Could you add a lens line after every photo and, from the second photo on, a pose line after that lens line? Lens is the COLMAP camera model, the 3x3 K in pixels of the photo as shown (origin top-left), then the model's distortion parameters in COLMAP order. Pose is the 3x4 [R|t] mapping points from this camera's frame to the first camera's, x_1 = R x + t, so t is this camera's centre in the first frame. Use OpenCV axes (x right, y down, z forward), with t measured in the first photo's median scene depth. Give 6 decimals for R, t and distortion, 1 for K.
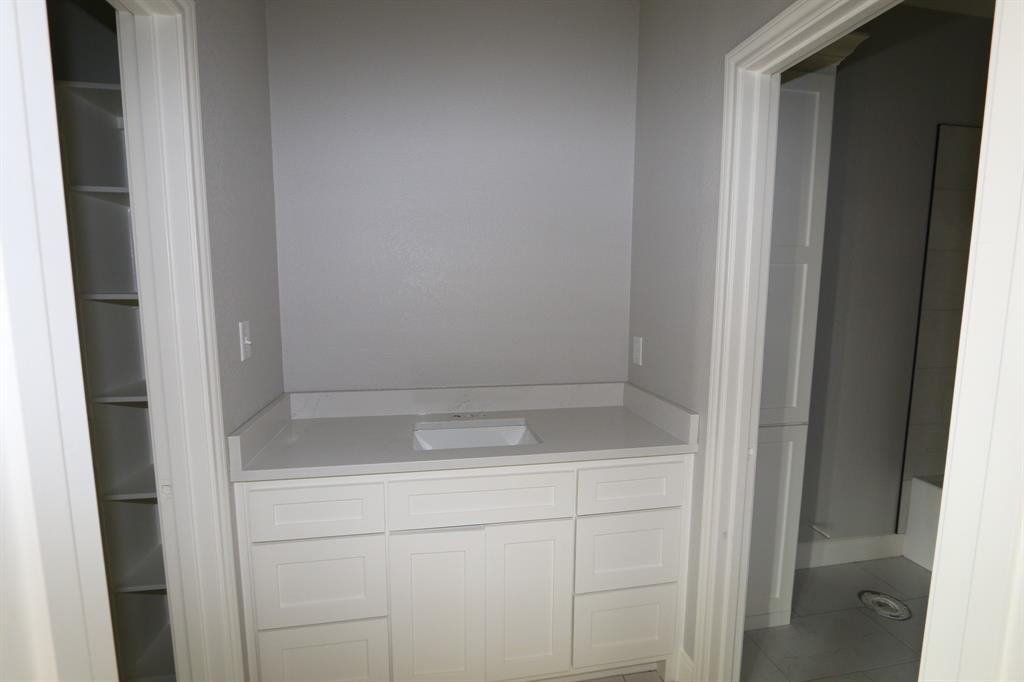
lens RADIAL K [[466.9, 0, 509.2], [0, 466.9, 341.1], [0, 0, 1]] dist [-0.016441, -0.000275]
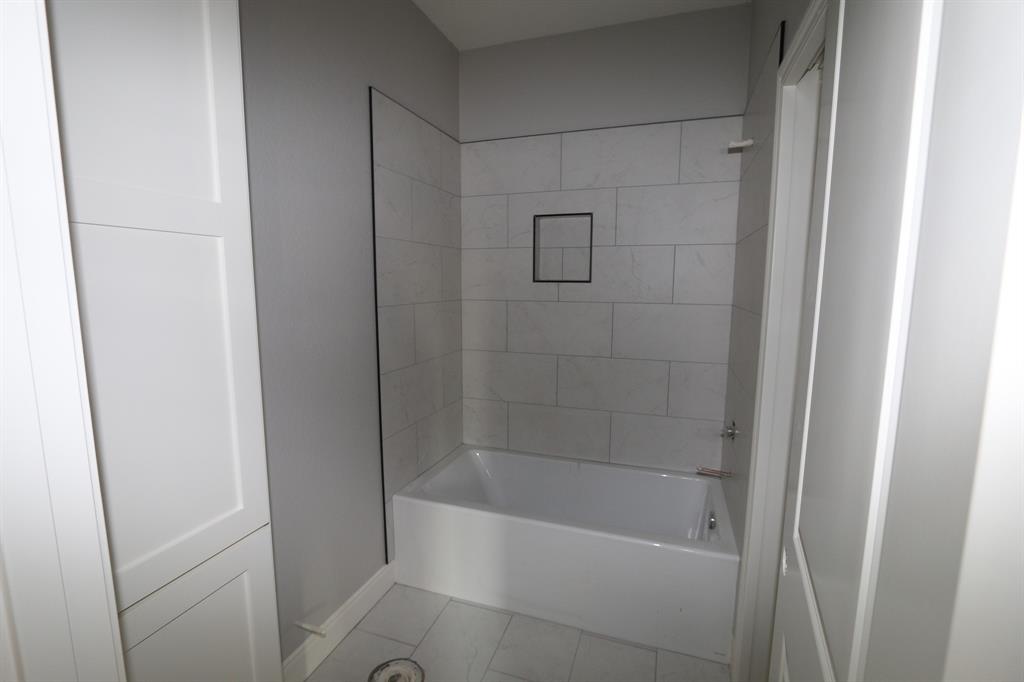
lens RADIAL K [[466.9, 0, 510.0], [0, 466.9, 343.7], [0, 0, 1]] dist [-0.016441, -0.000275]
pose [[0.493043, -0.116880, 0.862118, 0.259773], [0.103299, 0.991790, 0.075384, -0.040312], [-0.863850, 0.051888, 0.501069, 0.354829]]
